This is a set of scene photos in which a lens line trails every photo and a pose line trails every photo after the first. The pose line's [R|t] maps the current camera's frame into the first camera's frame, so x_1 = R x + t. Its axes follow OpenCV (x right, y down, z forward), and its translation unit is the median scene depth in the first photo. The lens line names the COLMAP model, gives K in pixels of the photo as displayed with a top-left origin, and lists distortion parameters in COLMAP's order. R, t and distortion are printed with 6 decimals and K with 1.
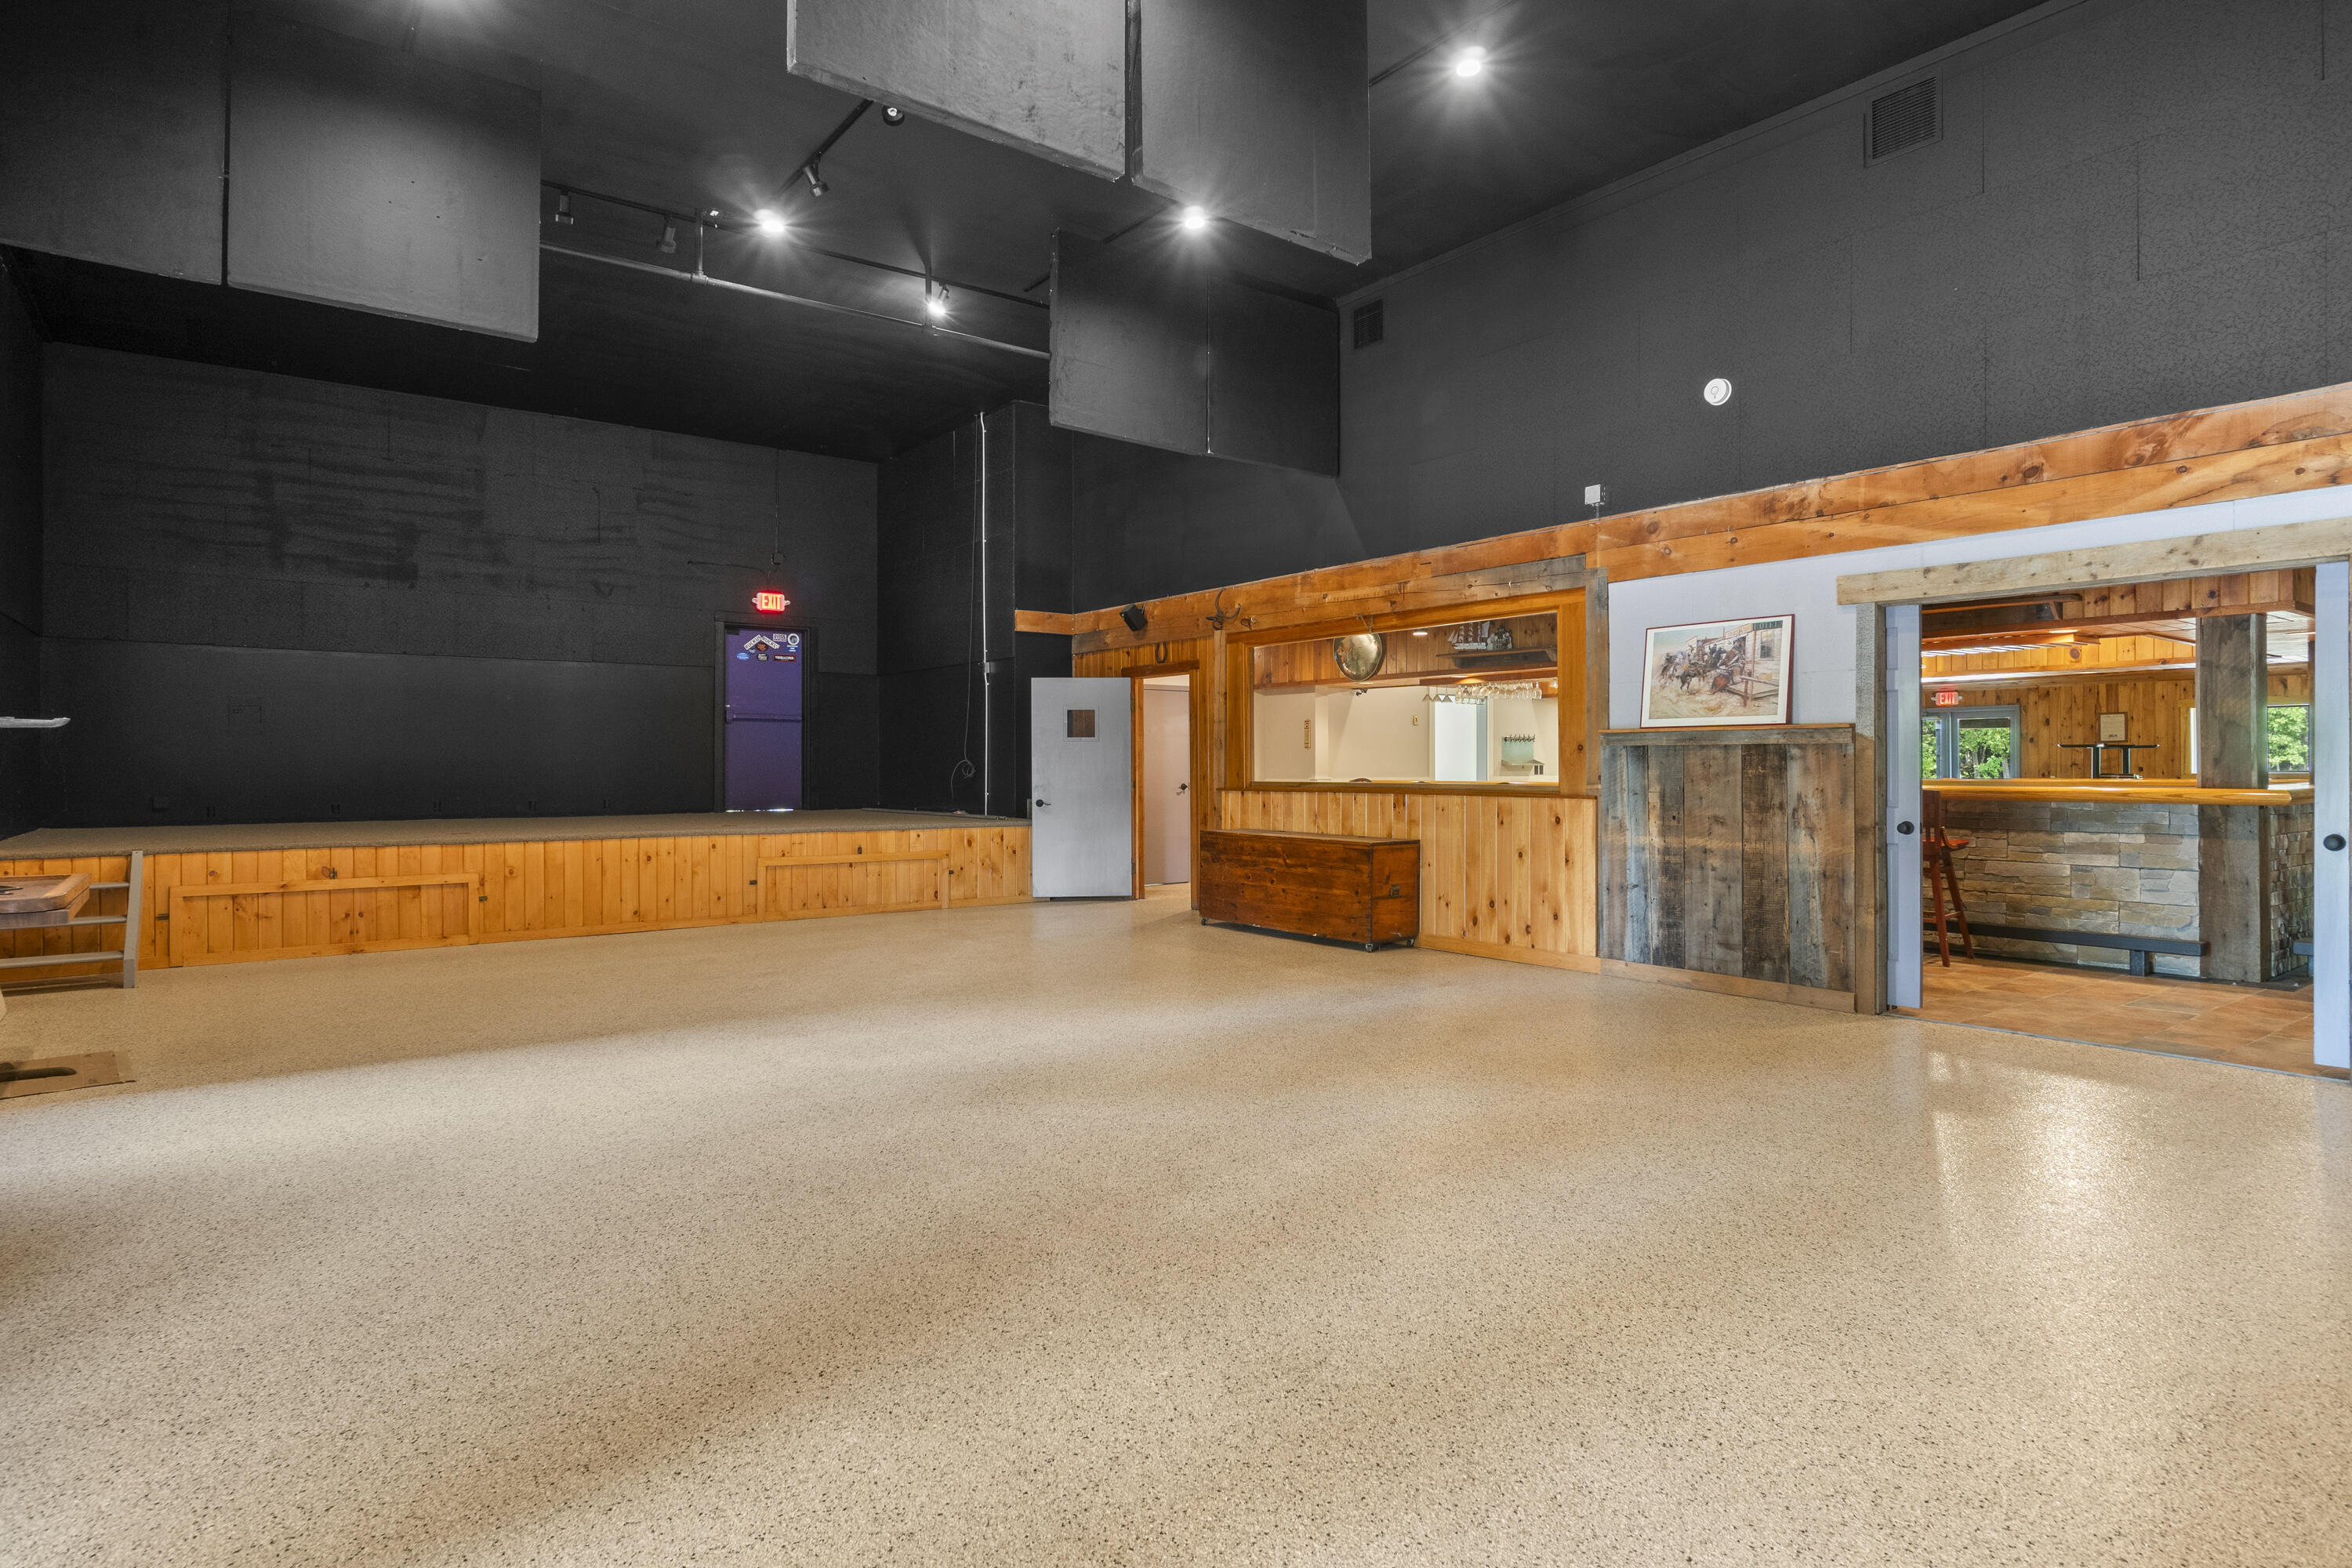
lens RADIAL K [[1283.6, 0, 1184.3], [0, 1283.6, 747.4], [0, 0, 1]] dist [-0.002083, -0.000332]
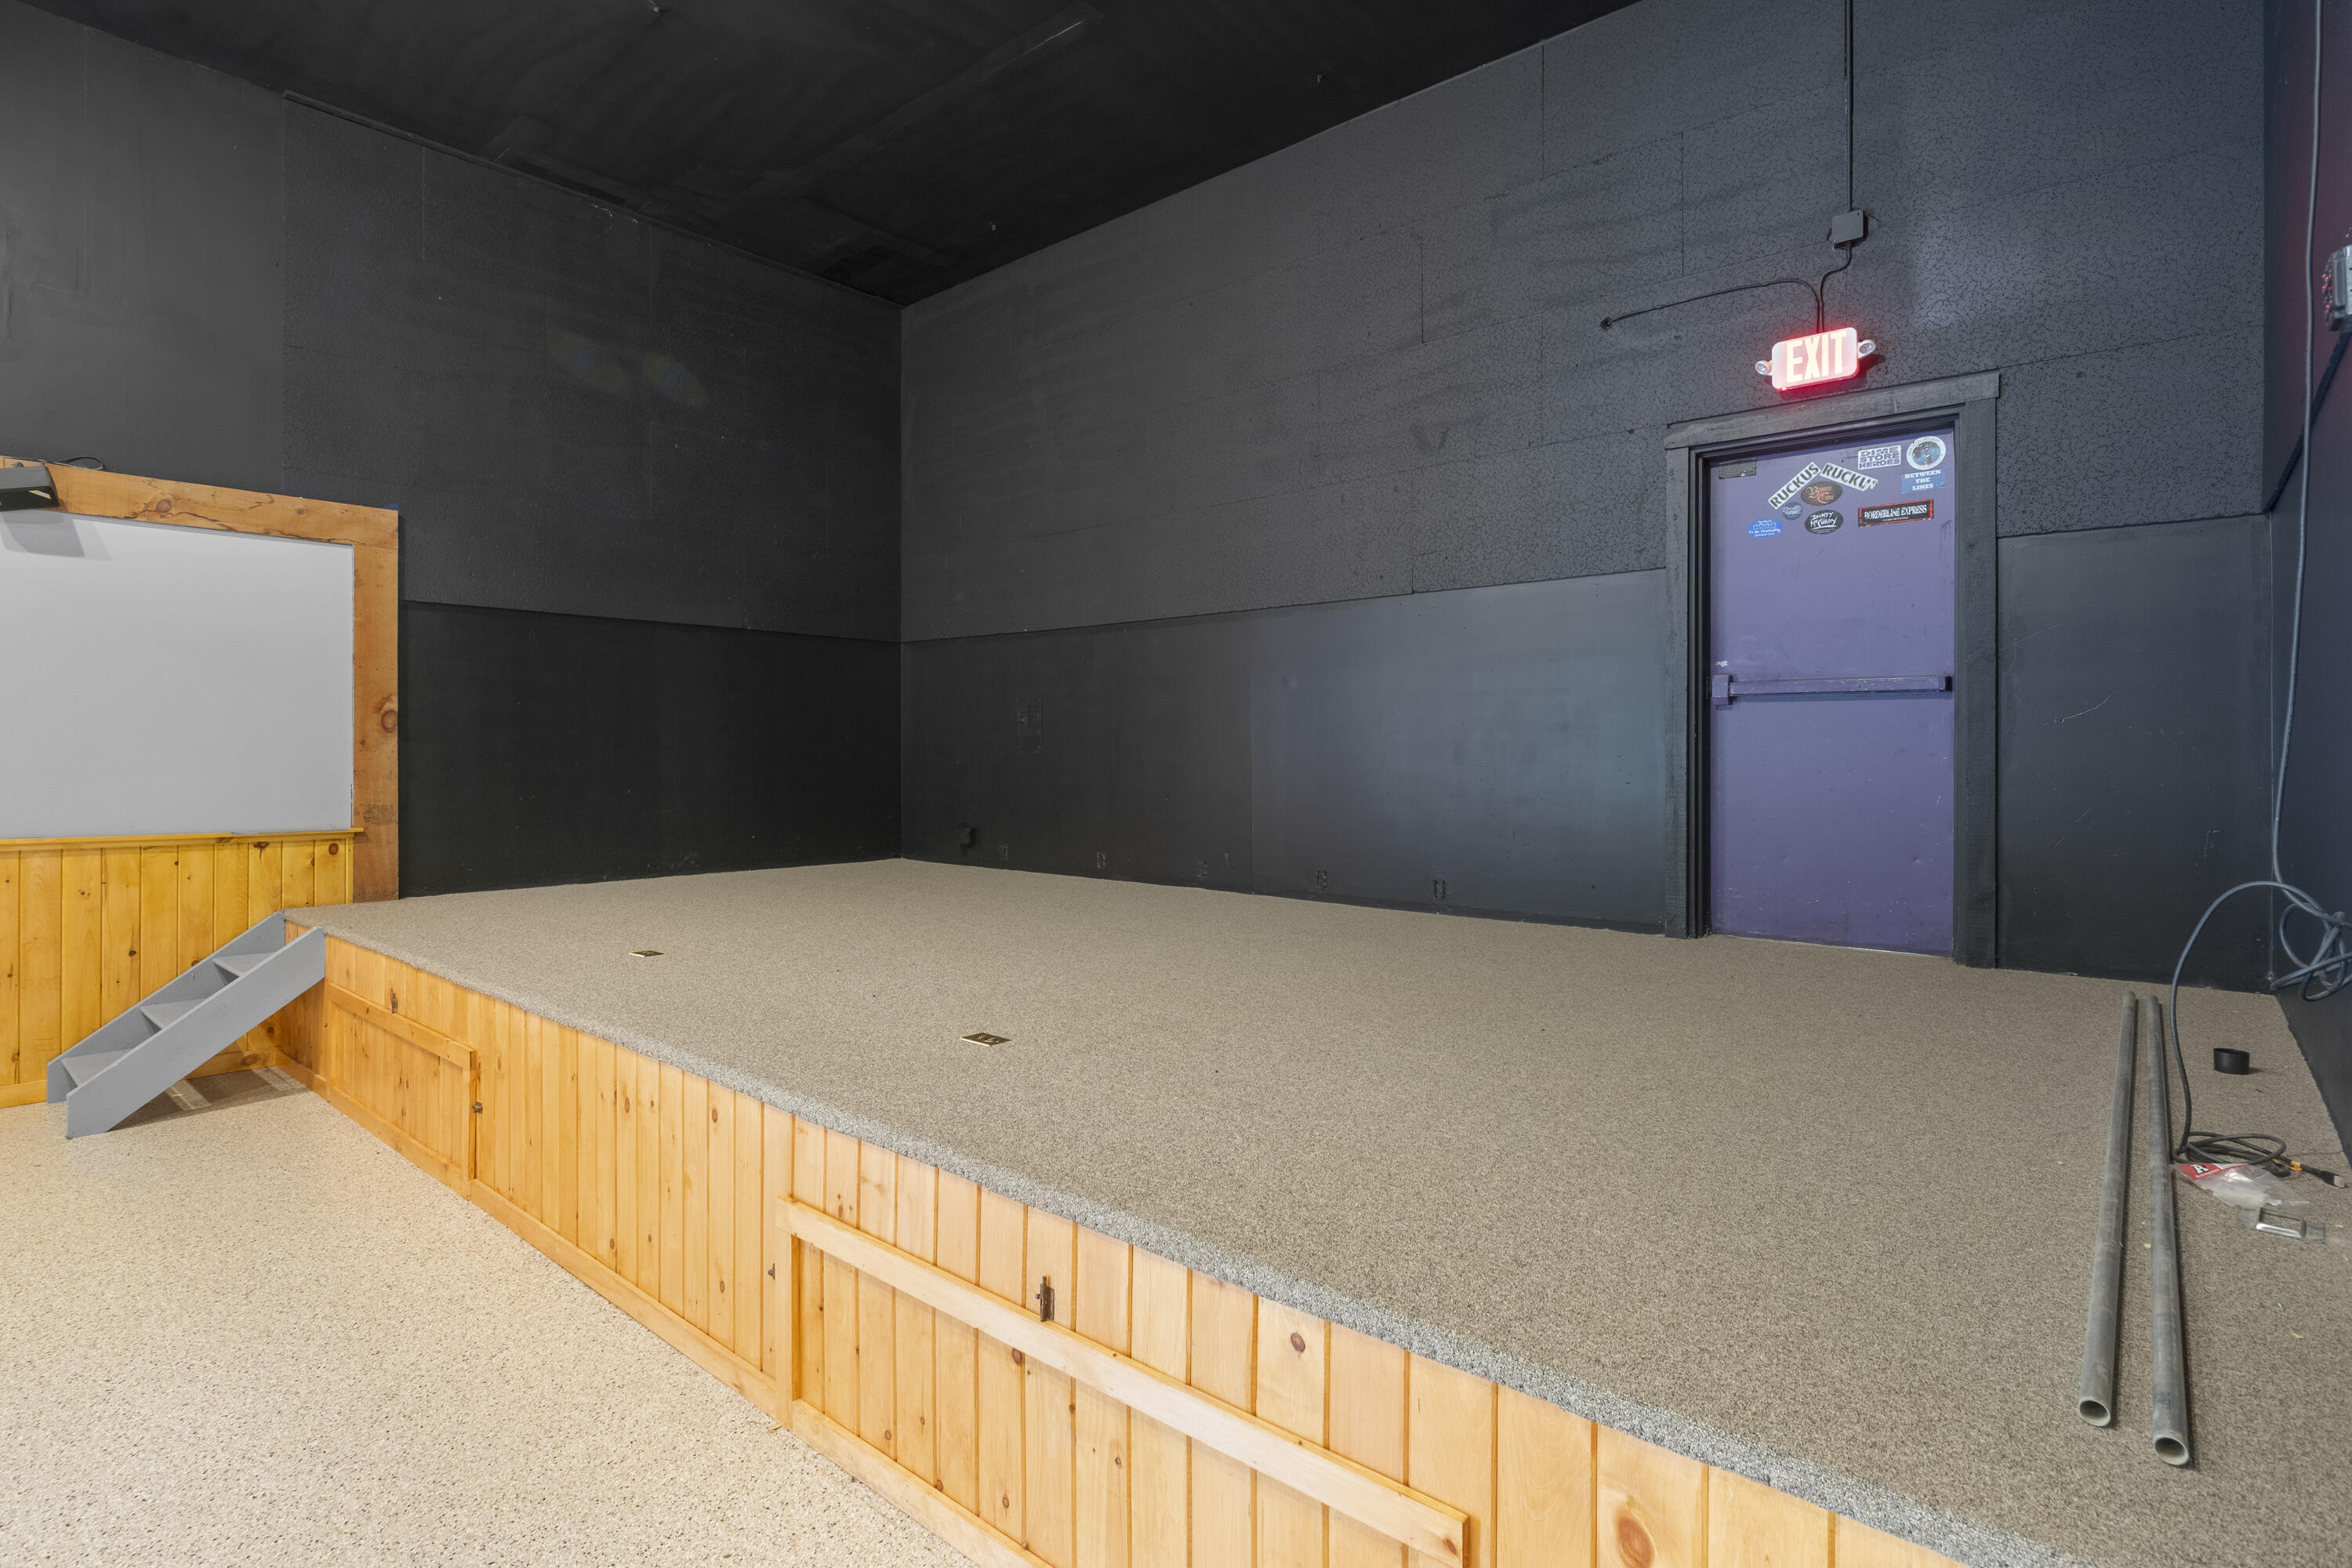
lens RADIAL K [[1162.2, 0, 1176.2], [0, 1162.2, 753.7], [0, 0, 1]] dist [-0.000160, -0.000053]
pose [[0.212431, 0.001575, -0.977175, -0.048992], [0.006941, 0.999971, 0.003120, -0.007784], [0.977151, -0.007446, 0.212414, 0.768825]]
